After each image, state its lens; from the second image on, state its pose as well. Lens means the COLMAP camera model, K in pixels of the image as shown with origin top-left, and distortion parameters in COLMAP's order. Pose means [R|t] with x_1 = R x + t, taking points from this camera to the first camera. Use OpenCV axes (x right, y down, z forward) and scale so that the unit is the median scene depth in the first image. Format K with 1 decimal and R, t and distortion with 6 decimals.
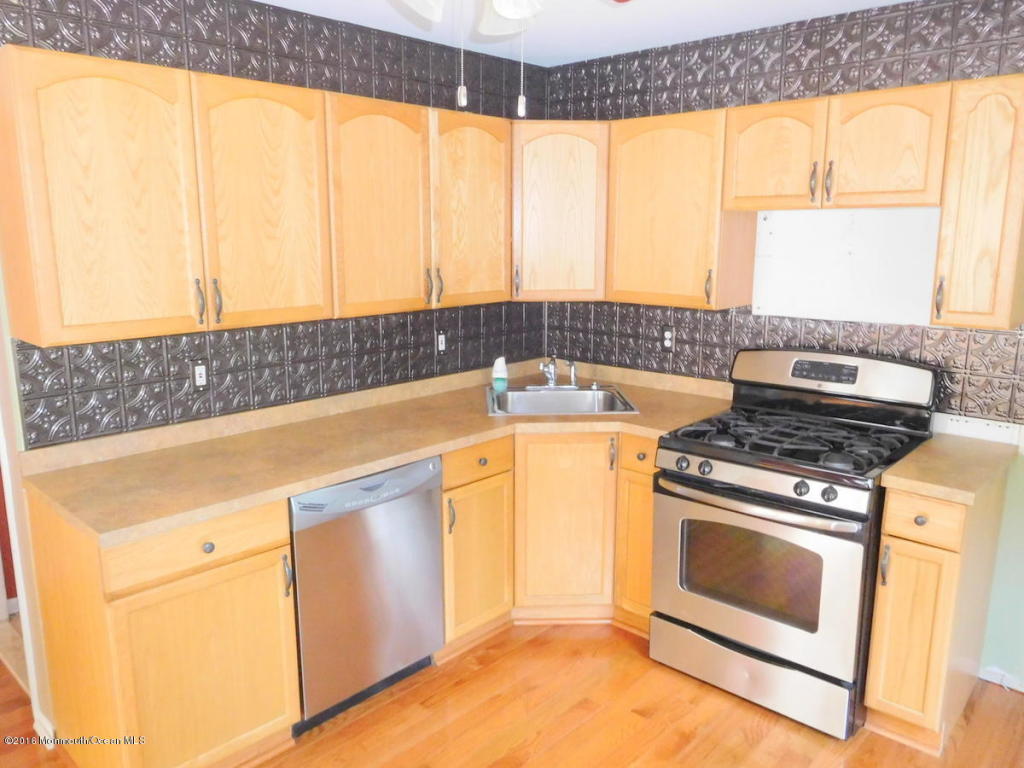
lens RADIAL K [[761.6, 0, 514.5], [0, 761.6, 383.2], [0, 0, 1]] dist [-0.012933, -0.001649]
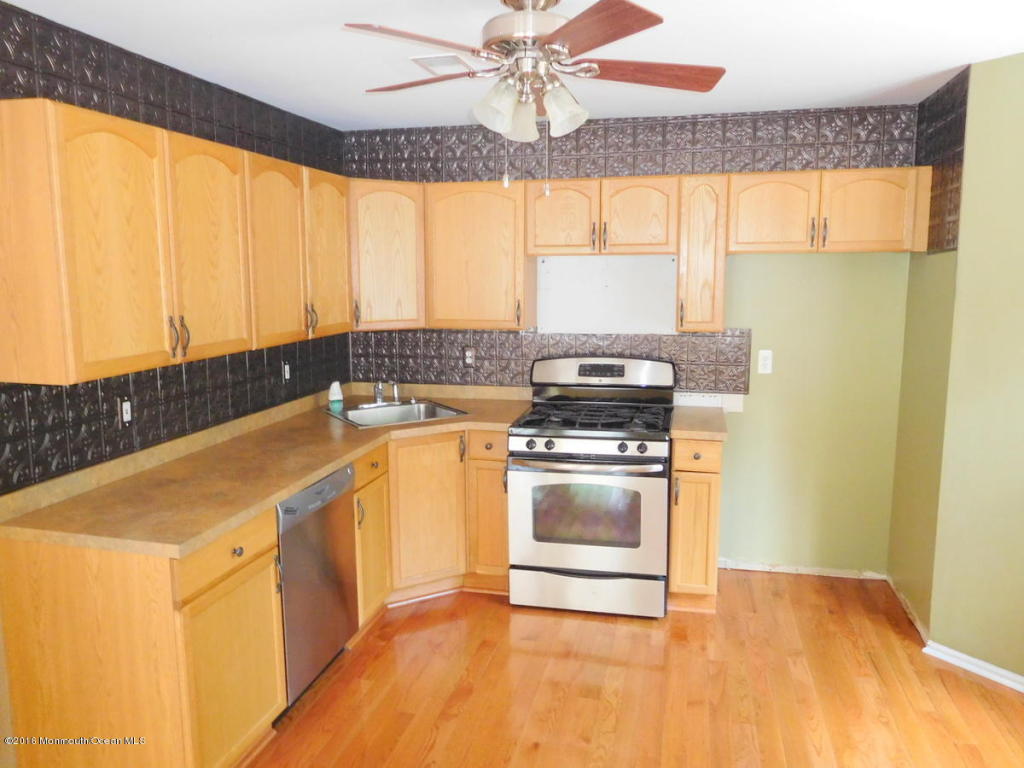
lens RADIAL K [[761.6, 0, 507.8], [0, 761.6, 382.0], [0, 0, 1]] dist [-0.012933, -0.001649]
pose [[0.871535, -0.074087, 0.484704, -0.450900], [0.098909, 0.994762, -0.025796, 0.027269], [-0.480254, 0.070424, 0.874298, -0.148228]]
